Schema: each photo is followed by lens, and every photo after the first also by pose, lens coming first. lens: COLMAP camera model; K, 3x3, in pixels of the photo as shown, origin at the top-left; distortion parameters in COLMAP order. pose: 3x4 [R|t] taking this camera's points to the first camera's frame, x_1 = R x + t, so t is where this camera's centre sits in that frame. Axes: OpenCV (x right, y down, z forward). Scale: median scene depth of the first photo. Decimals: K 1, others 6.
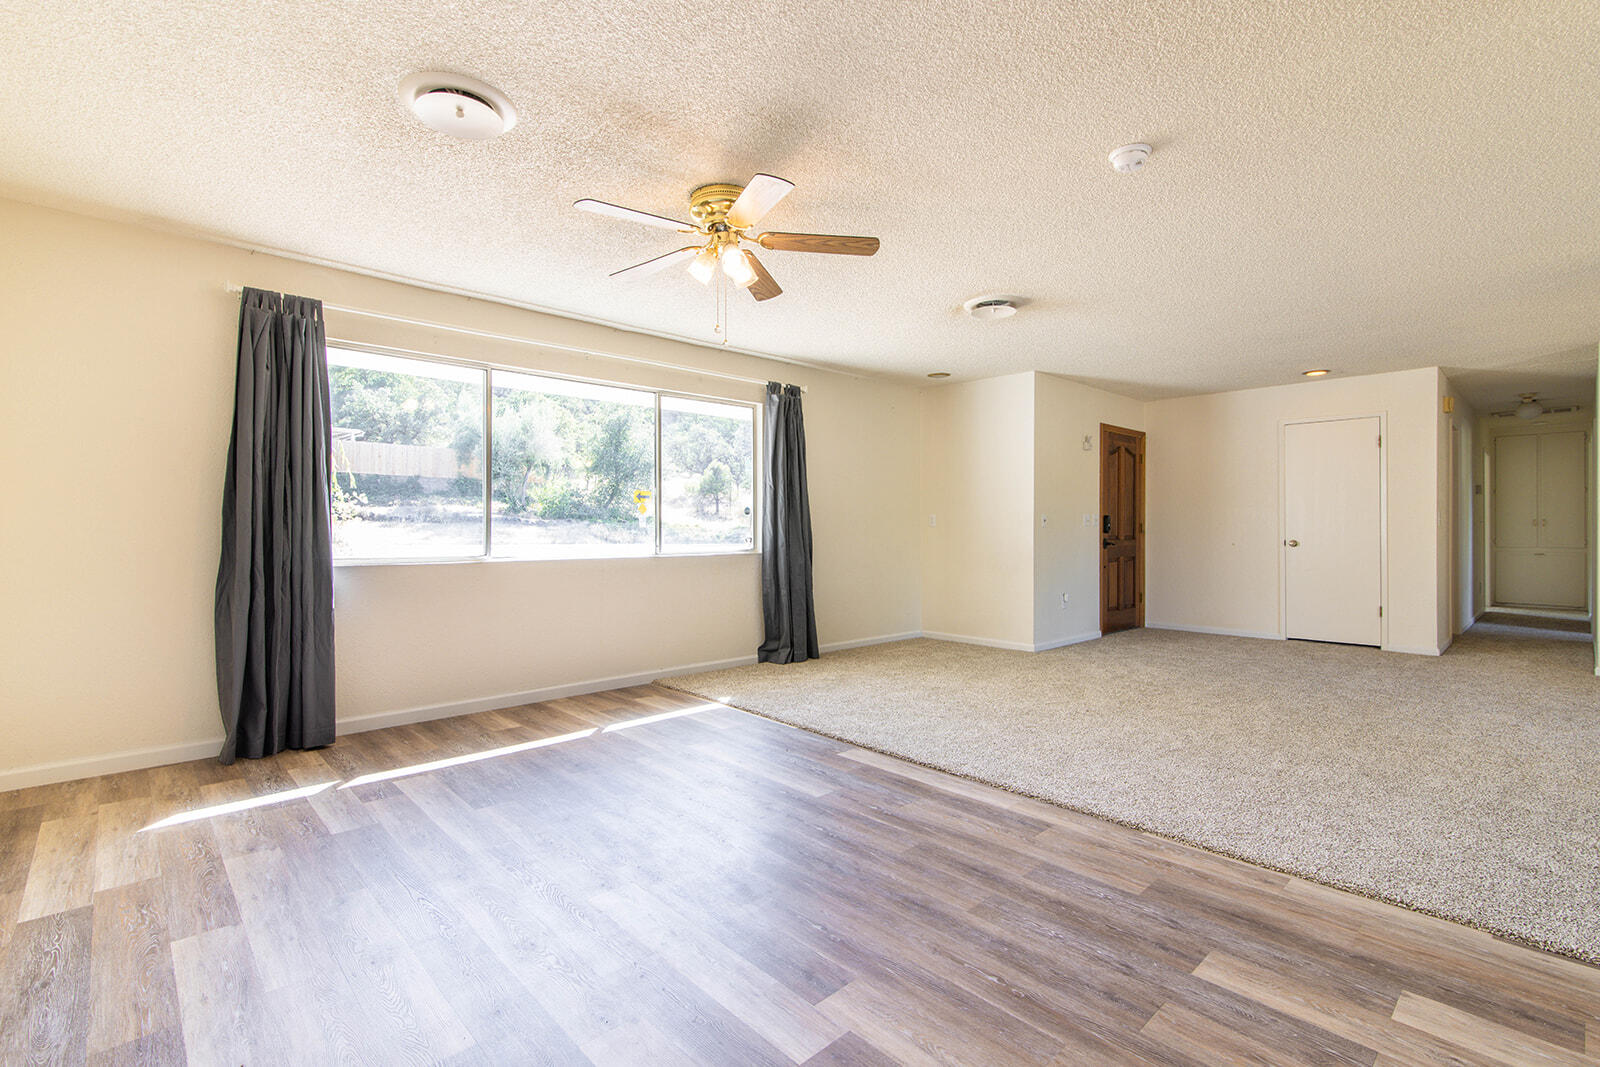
lens RADIAL K [[749.5, 0, 800.0], [0, 749.5, 533.5], [0, 0, 1]] dist [-0.001496, 0.000220]
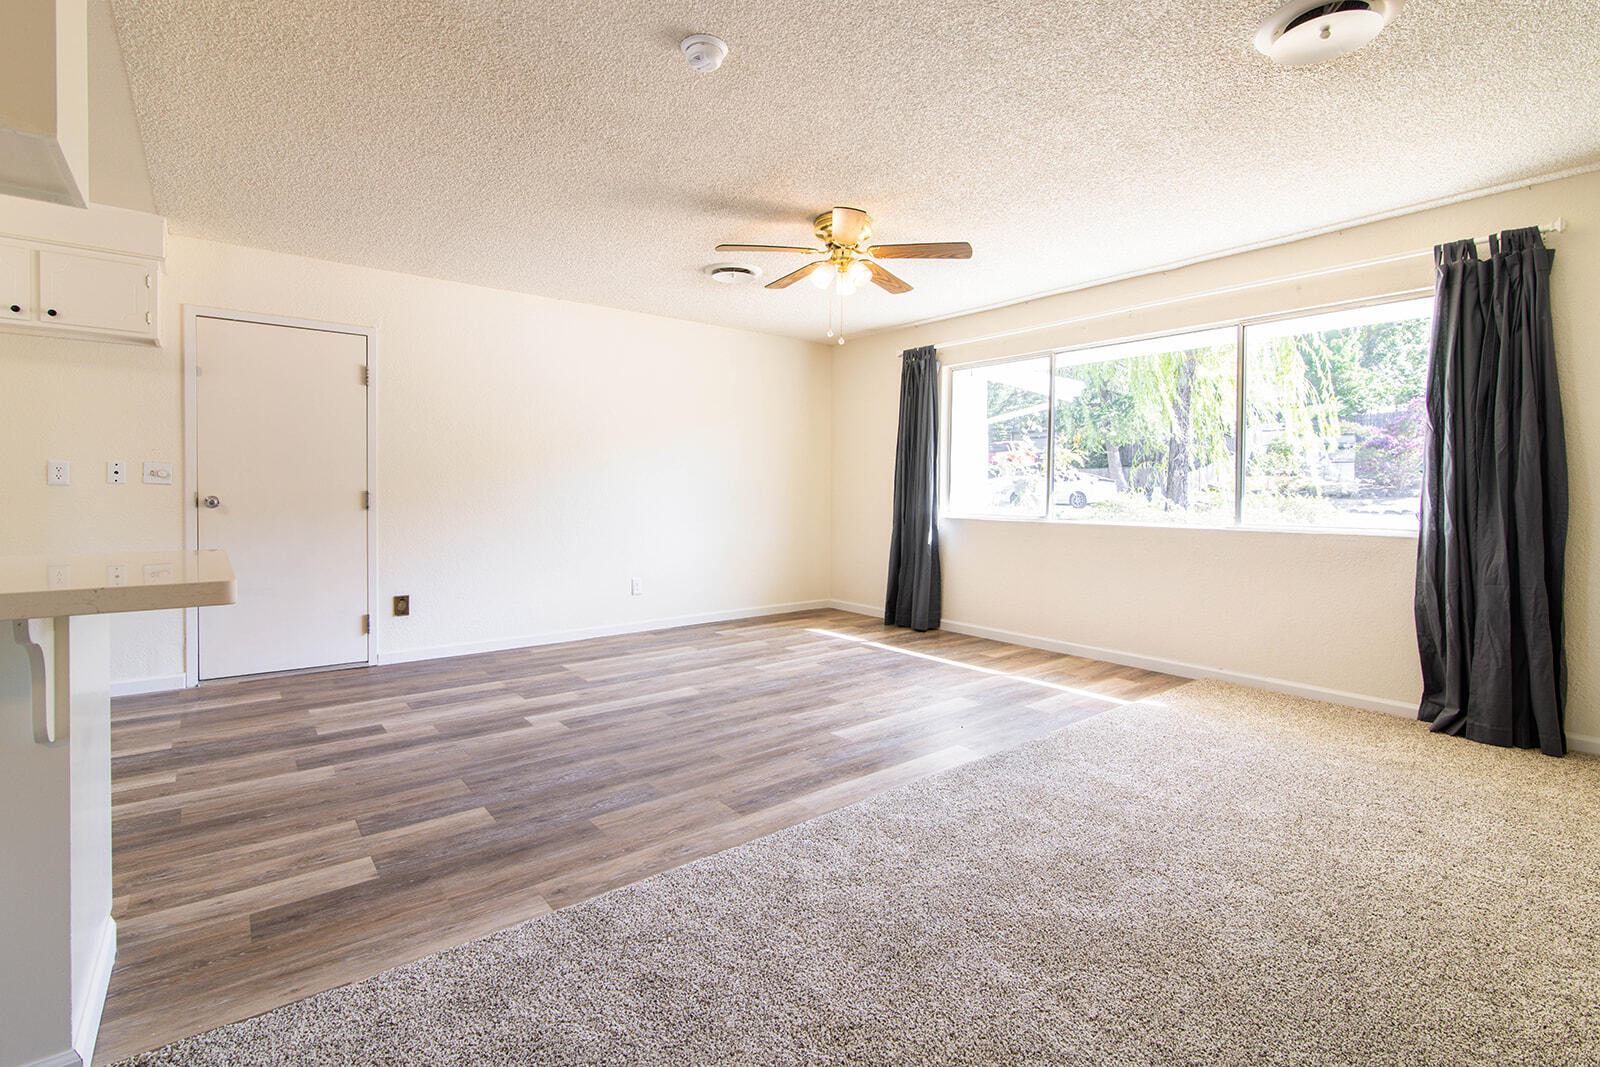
lens RADIAL K [[743.1, 0, 766.2], [0, 743.1, 494.6], [0, 0, 1]] dist [-0.001444, 0.000266]
pose [[-0.124077, 0.006740, -0.992250, 1.396986], [-0.016558, 0.999824, 0.008862, -0.011185], [0.992134, 0.017529, -0.123943, 1.287851]]
